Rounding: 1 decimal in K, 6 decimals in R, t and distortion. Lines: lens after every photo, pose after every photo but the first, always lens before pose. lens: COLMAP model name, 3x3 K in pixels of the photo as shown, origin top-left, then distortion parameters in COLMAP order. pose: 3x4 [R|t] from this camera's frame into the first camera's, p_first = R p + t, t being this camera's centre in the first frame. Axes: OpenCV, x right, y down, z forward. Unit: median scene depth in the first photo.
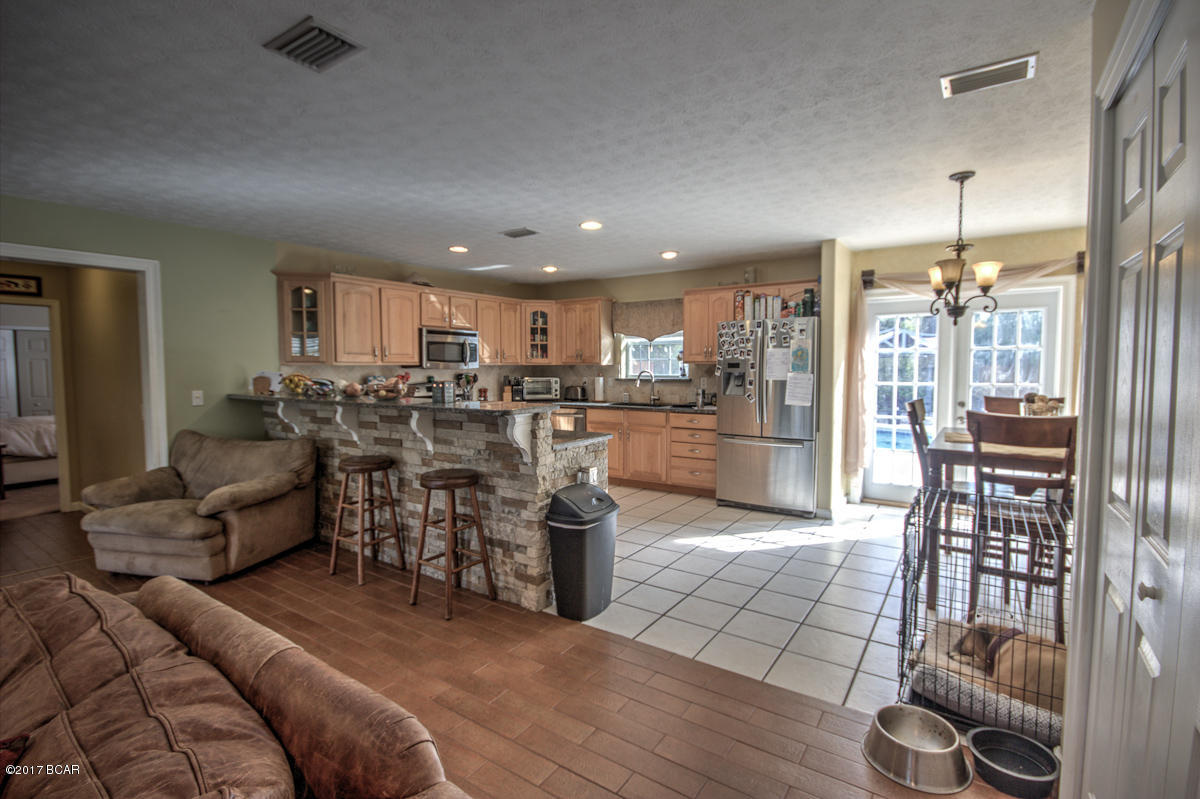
lens RADIAL K [[554.8, 0, 598.3], [0, 554.8, 394.6], [0, 0, 1]] dist [0.003191, -0.007200]
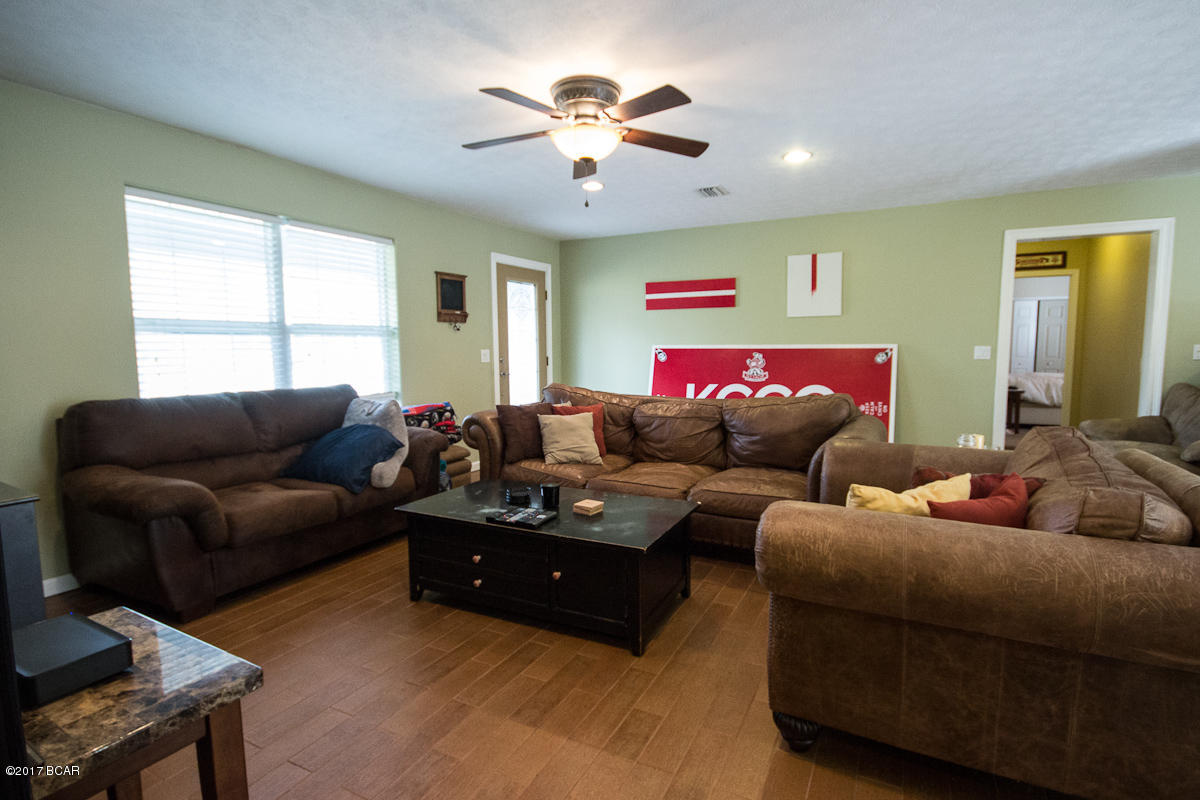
lens RADIAL K [[554.8, 0, 621.6], [0, 554.8, 393.0], [0, 0, 1]] dist [0.003191, -0.007200]
pose [[0.122422, 0.097609, -0.987667, 0.092305], [-0.044563, 0.994689, 0.092779, 0.025286], [0.991477, 0.032656, 0.126122, -0.101131]]
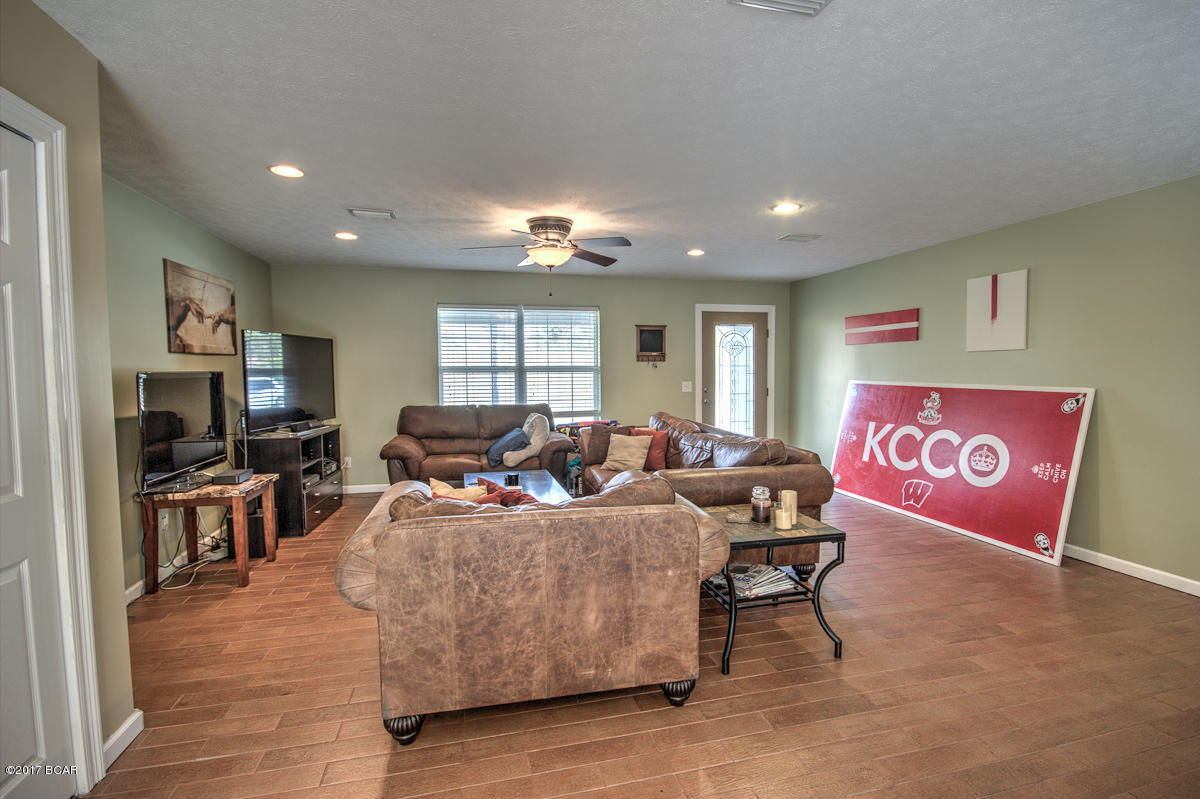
lens RADIAL K [[554.8, 0, 607.5], [0, 554.8, 395.5], [0, 0, 1]] dist [0.003191, -0.007200]
pose [[-0.655226, 0.050933, -0.753714, 0.122536], [-0.026070, 0.995606, 0.089942, -0.028588], [0.754983, 0.078582, -0.651019, 0.486702]]
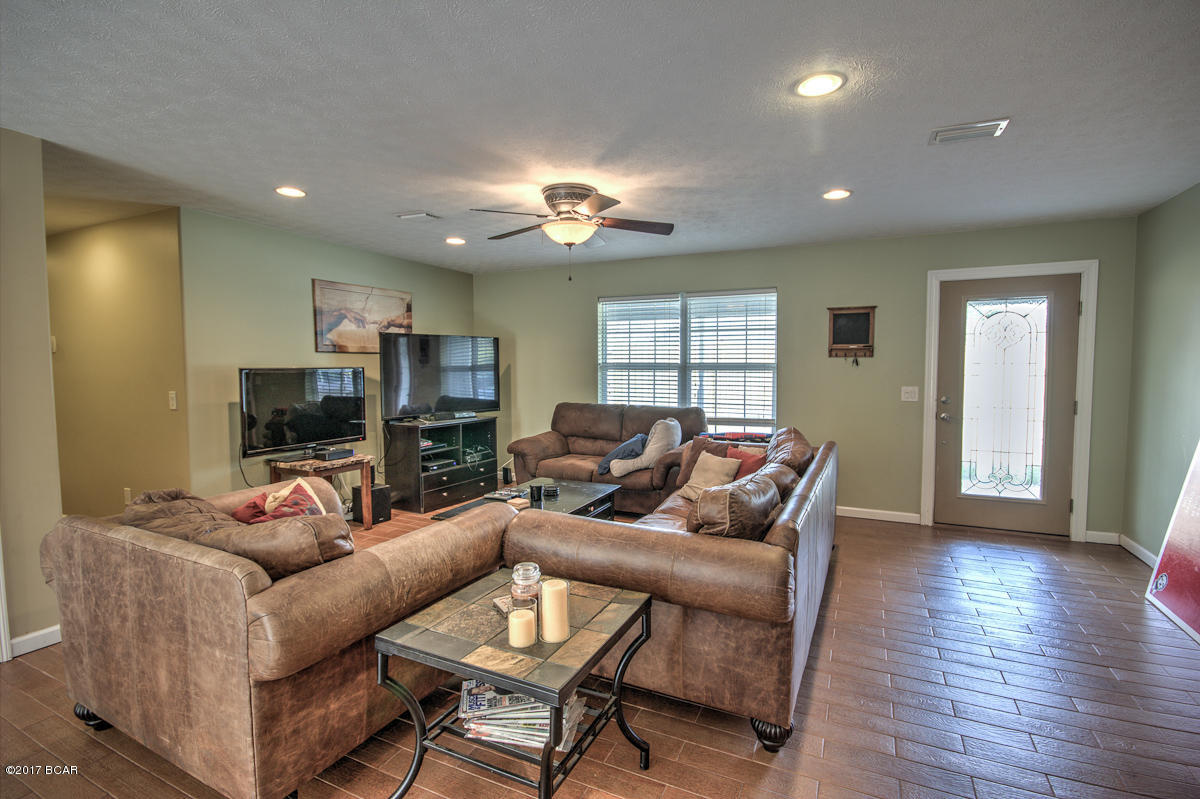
lens RADIAL K [[554.8, 0, 639.1], [0, 554.8, 397.7], [0, 0, 1]] dist [0.003191, -0.007200]
pose [[-0.985309, 0.020244, -0.169577, -0.403003], [0.001550, 0.993968, 0.109657, -0.029262], [0.170774, 0.107783, -0.979397, 0.580254]]
